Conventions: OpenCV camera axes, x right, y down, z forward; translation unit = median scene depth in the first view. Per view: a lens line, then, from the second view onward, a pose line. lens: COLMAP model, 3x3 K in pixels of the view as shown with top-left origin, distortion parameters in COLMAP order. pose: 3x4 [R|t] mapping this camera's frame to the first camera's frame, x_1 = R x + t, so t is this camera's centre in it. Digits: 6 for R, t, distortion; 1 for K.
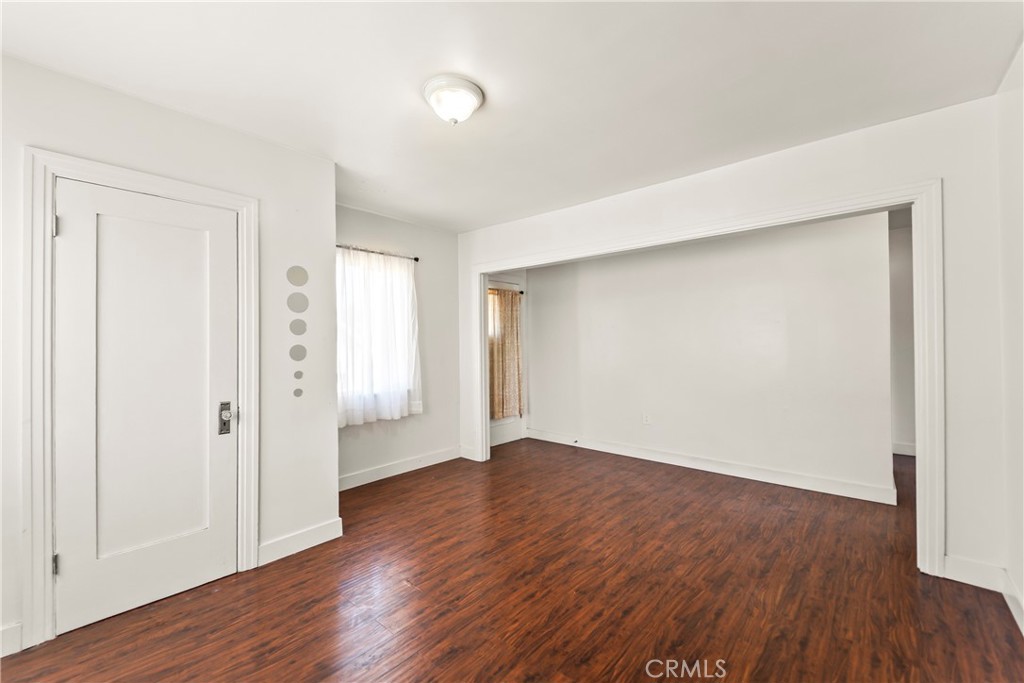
lens RADIAL K [[415.5, 0, 511.6], [0, 415.5, 341.4], [0, 0, 1]] dist [0.009179, -0.002368]
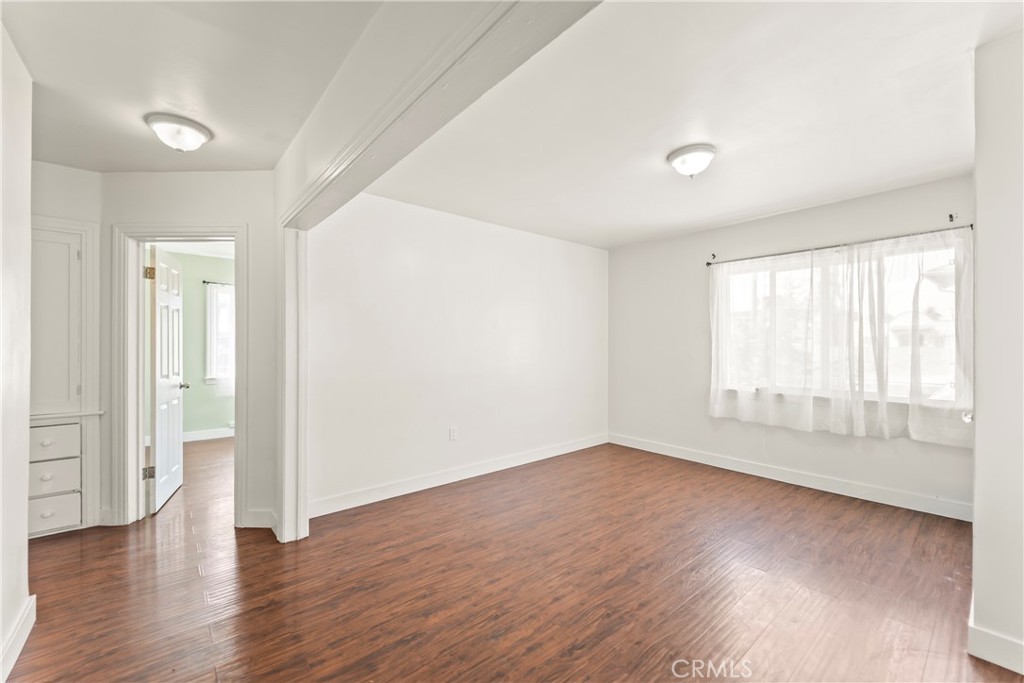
lens RADIAL K [[415.5, 0, 512.4], [0, 415.5, 343.0], [0, 0, 1]] dist [0.009179, -0.002368]
pose [[-0.988750, 0.009770, 0.149255, 0.200606], [0.008787, 0.999935, -0.007241, 0.003895], [-0.149316, -0.005848, -0.988772, 2.069611]]
